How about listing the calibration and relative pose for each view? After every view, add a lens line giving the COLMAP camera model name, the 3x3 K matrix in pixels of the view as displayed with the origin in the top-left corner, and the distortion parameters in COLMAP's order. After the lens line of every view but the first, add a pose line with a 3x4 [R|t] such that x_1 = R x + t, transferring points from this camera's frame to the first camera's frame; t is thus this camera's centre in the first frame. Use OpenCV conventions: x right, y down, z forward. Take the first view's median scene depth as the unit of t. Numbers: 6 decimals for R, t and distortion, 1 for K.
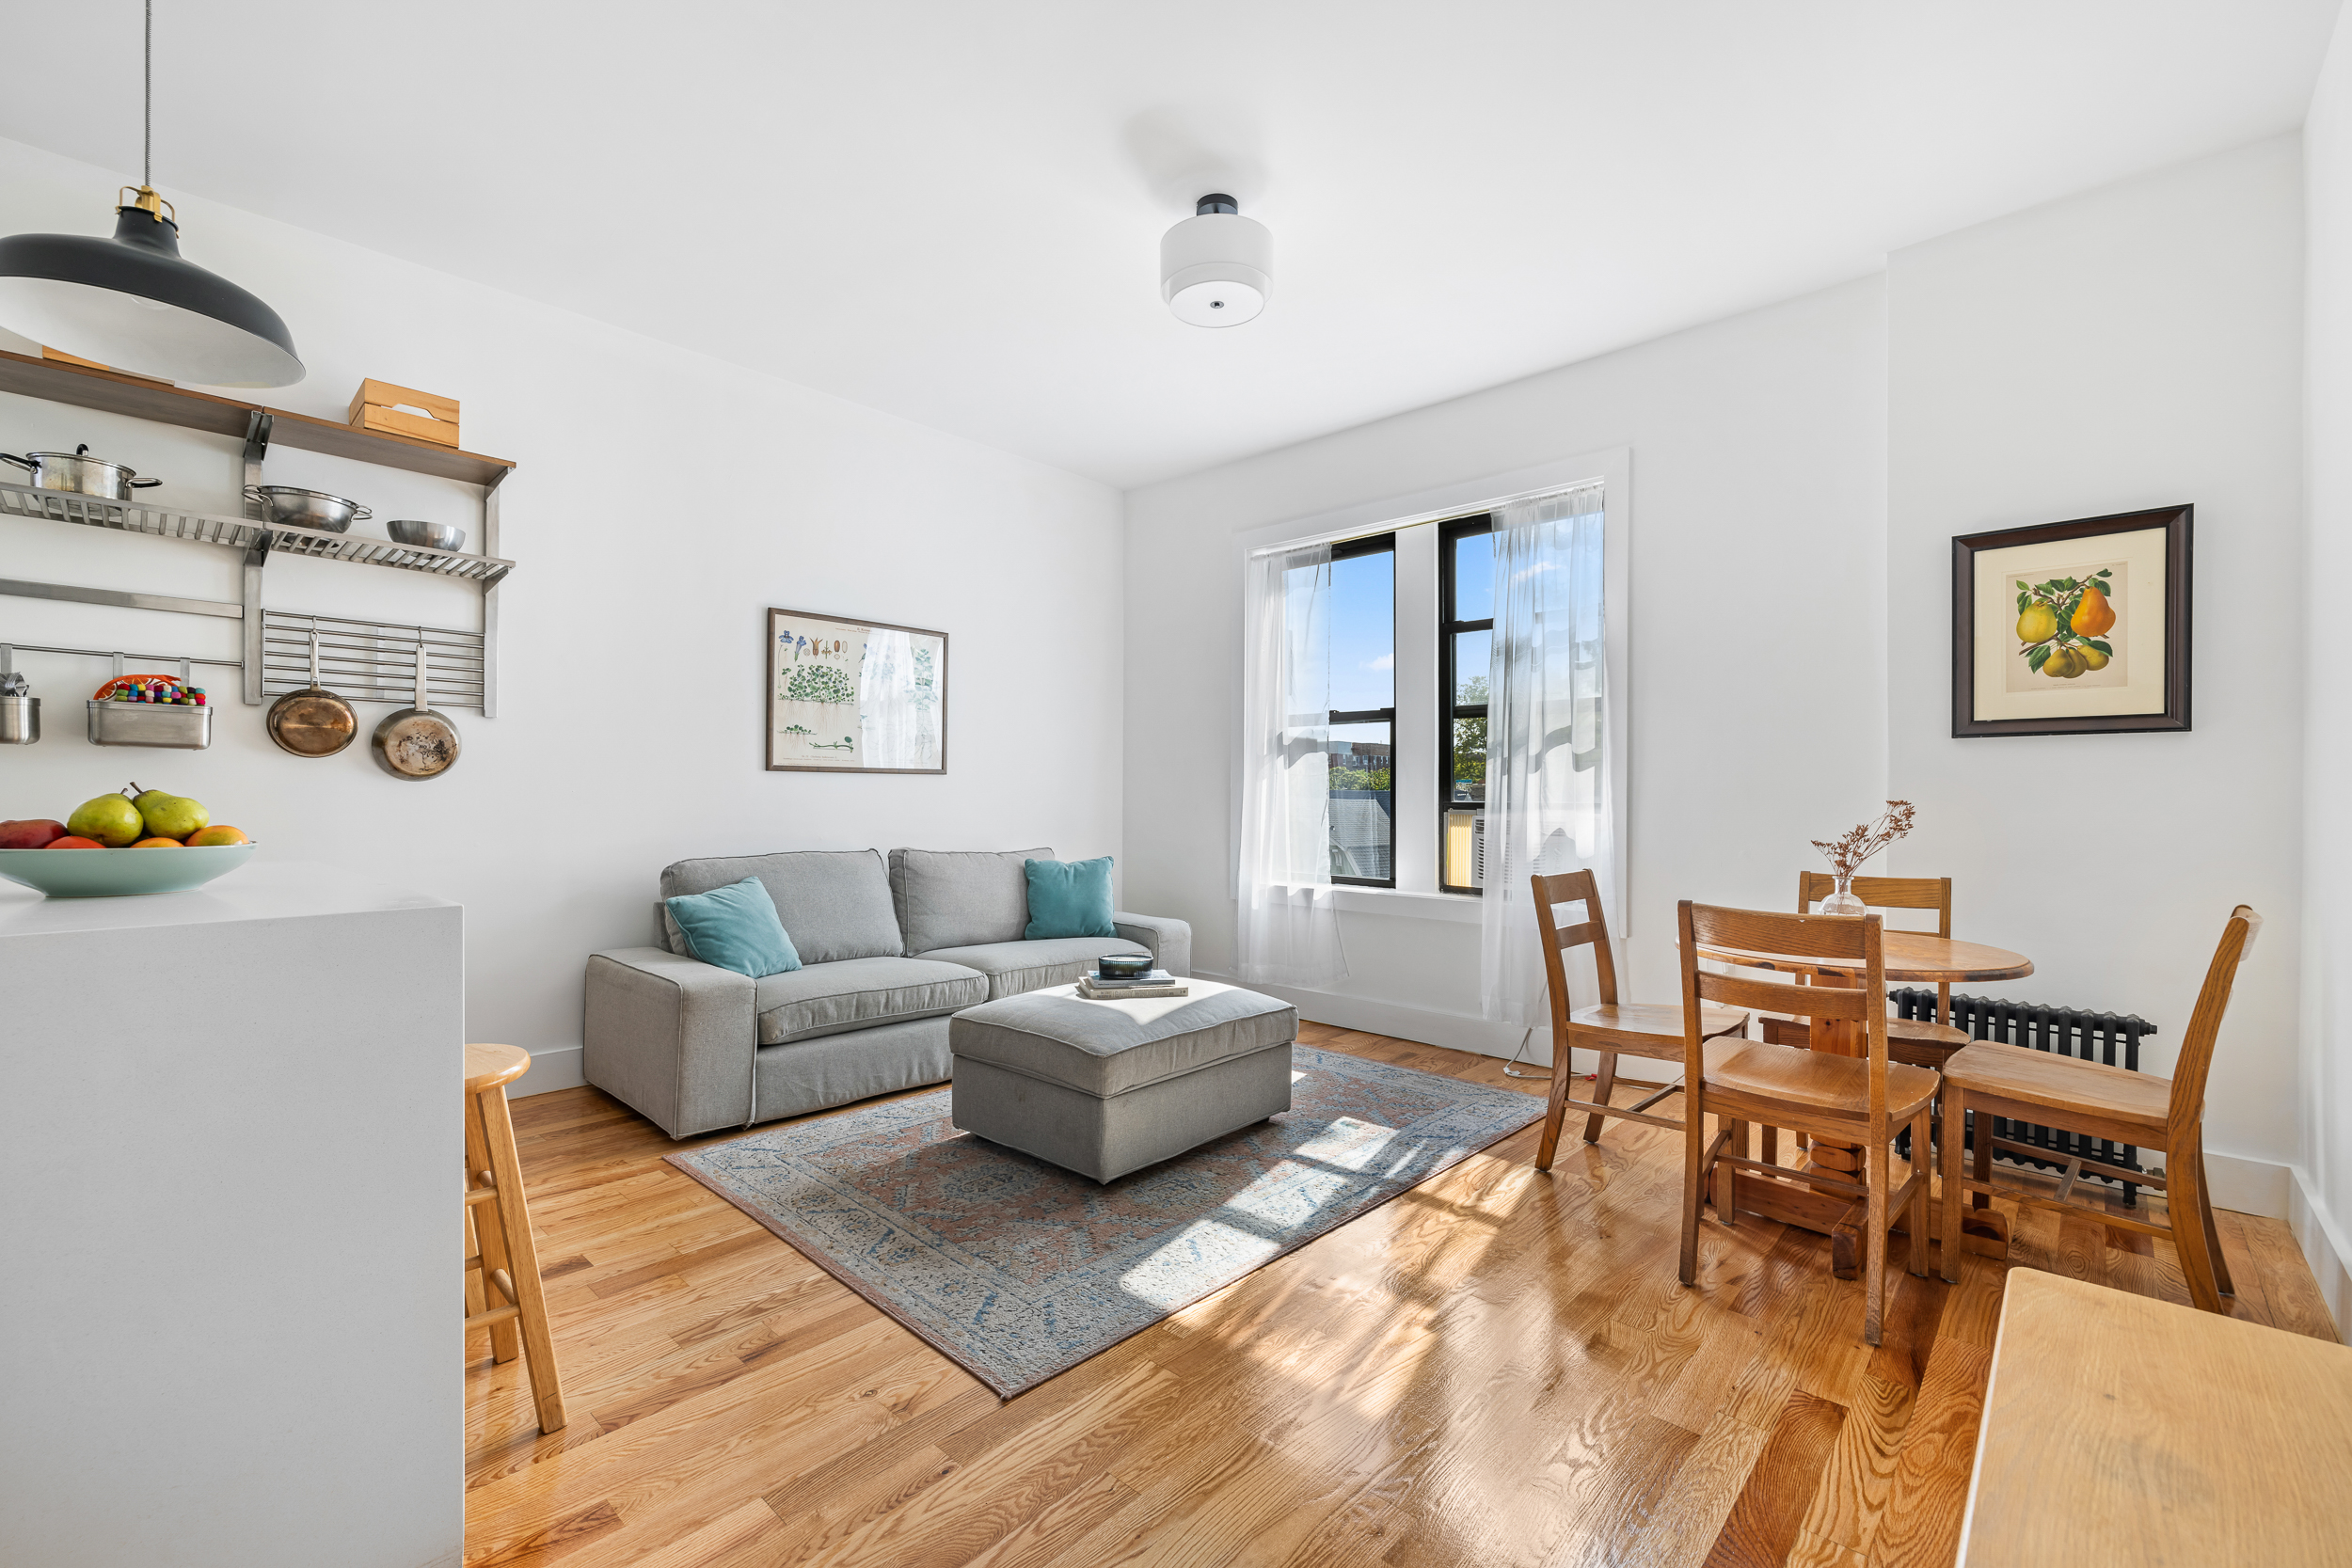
lens RADIAL K [[1022.7, 0, 1176.0], [0, 1022.7, 784.0], [0, 0, 1]] dist [-0.000392, -0.000137]
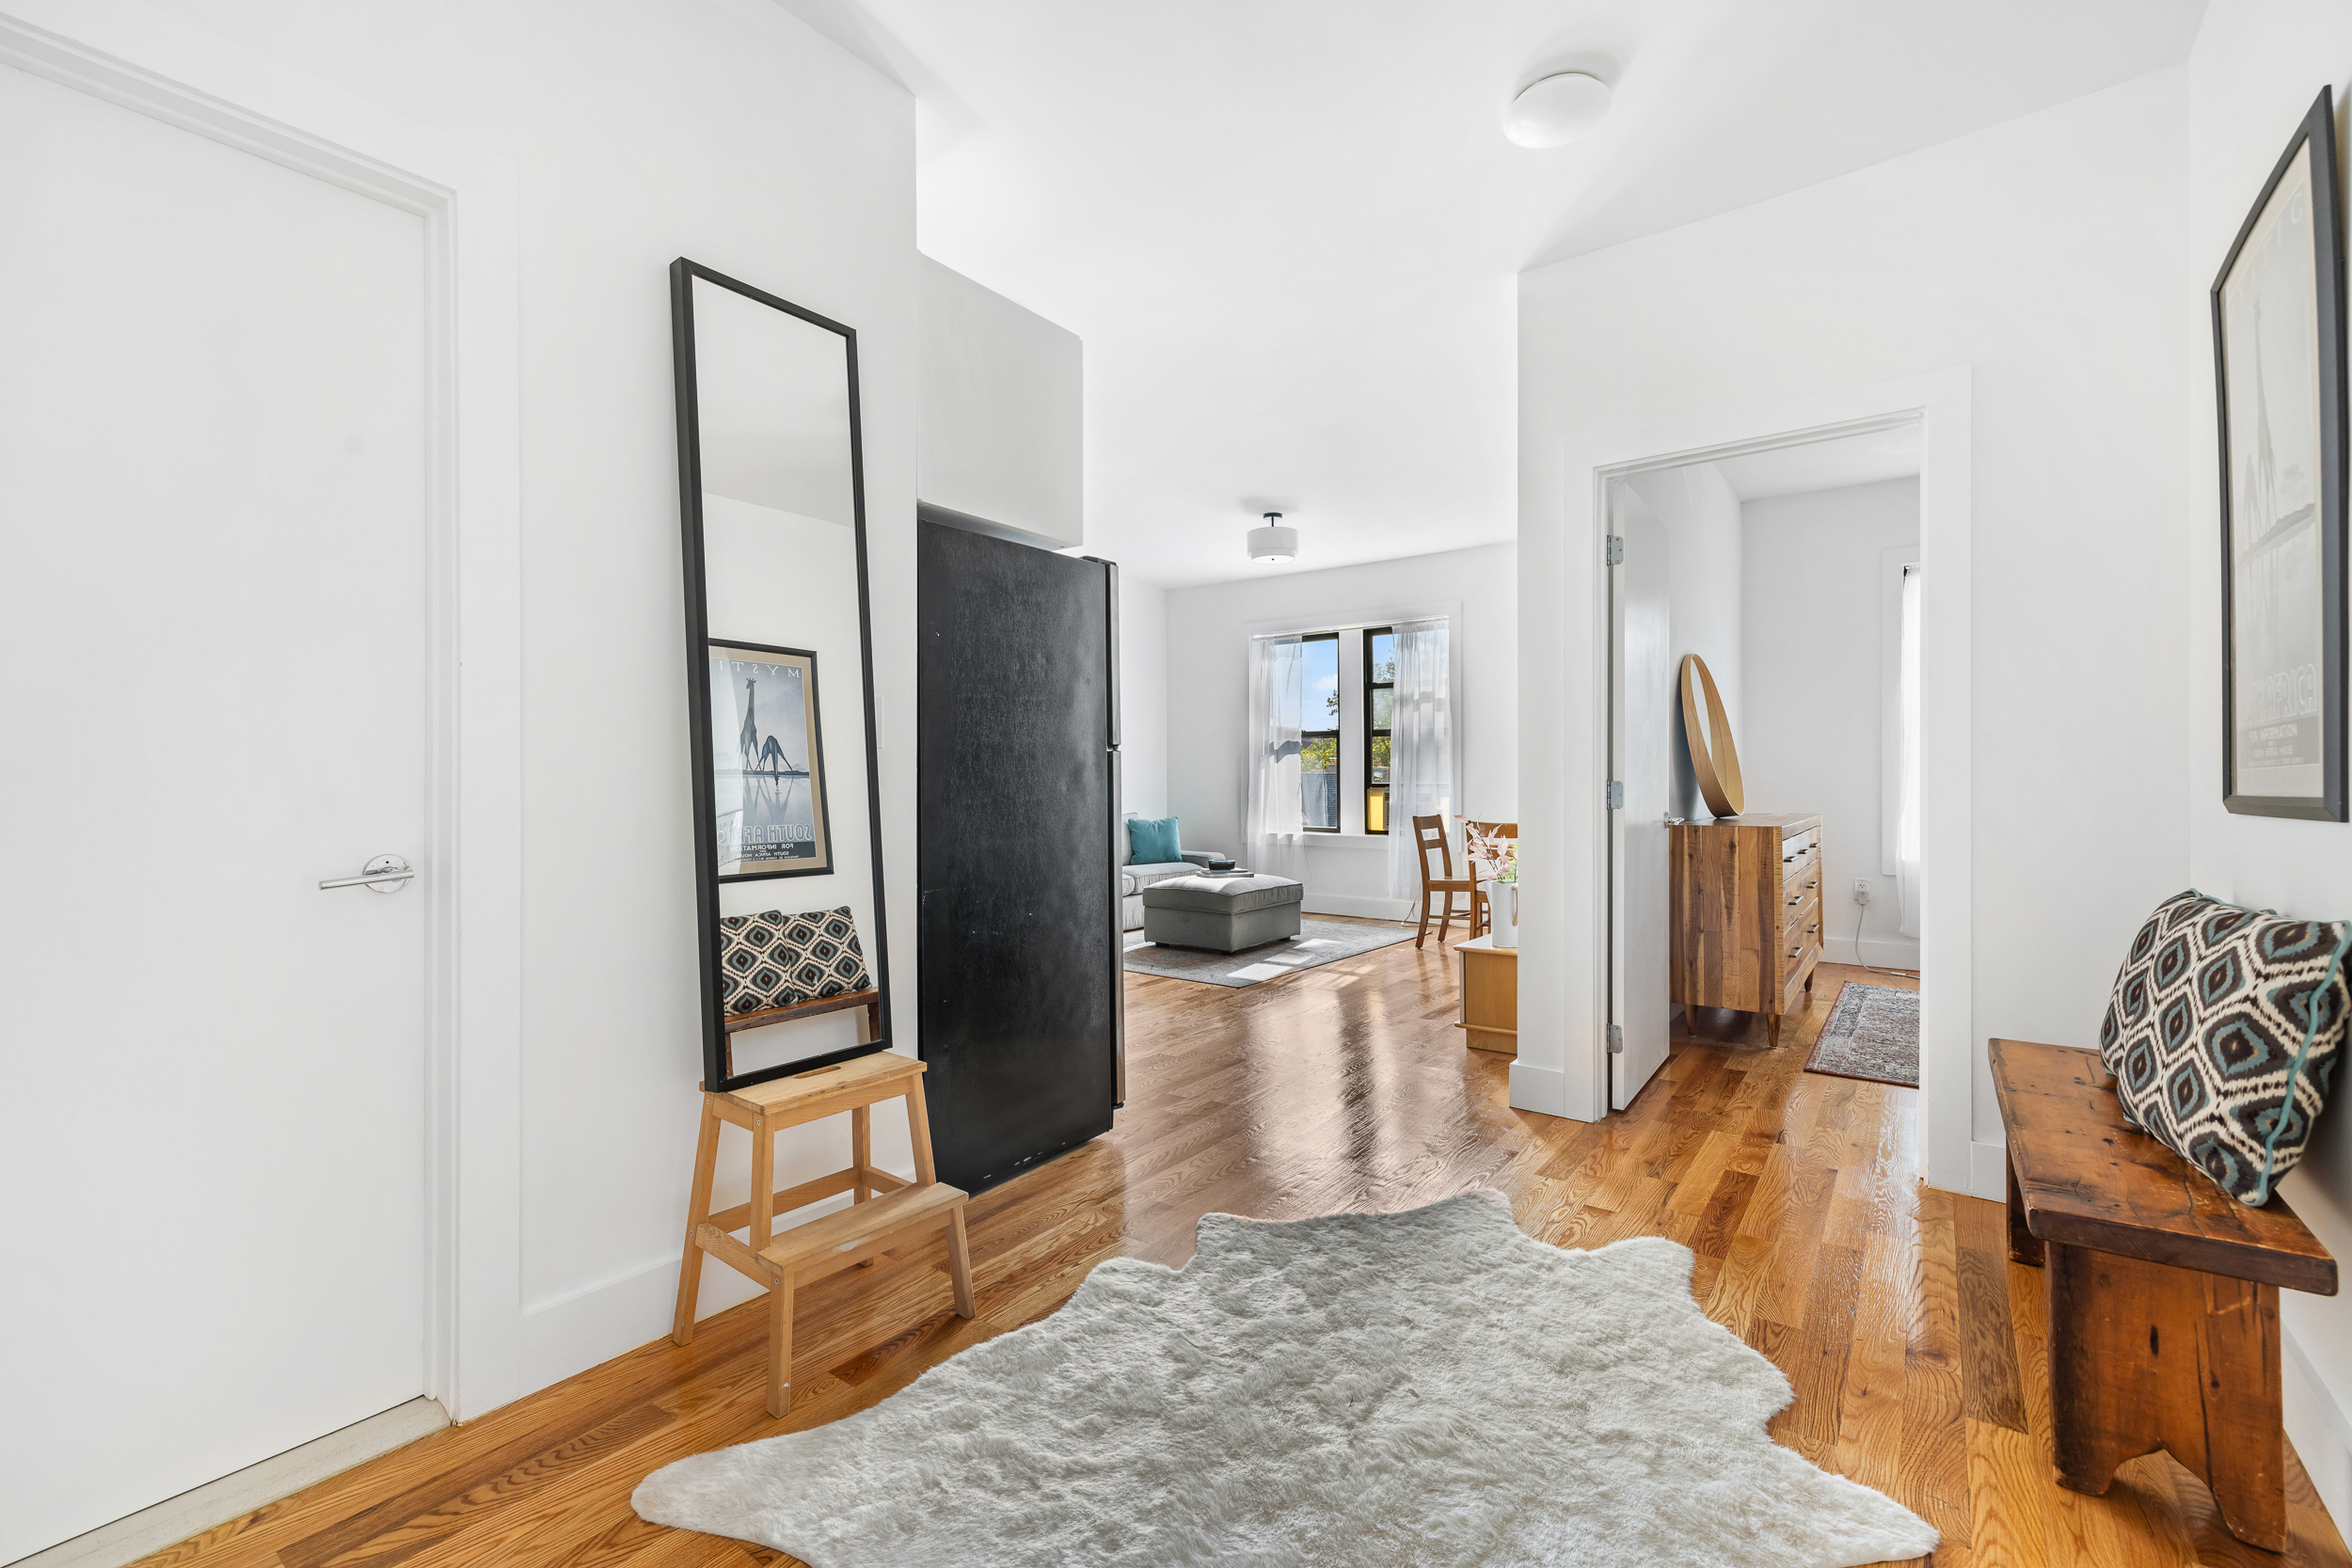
lens RADIAL K [[1022.7, 0, 1176.0], [0, 1022.7, 784.0], [0, 0, 1]] dist [-0.000392, -0.000137]
pose [[0.995275, -0.012756, 0.096258, -0.246818], [0.011110, 0.999783, 0.017620, -0.016288], [-0.096462, -0.016467, 0.995200, -0.760229]]
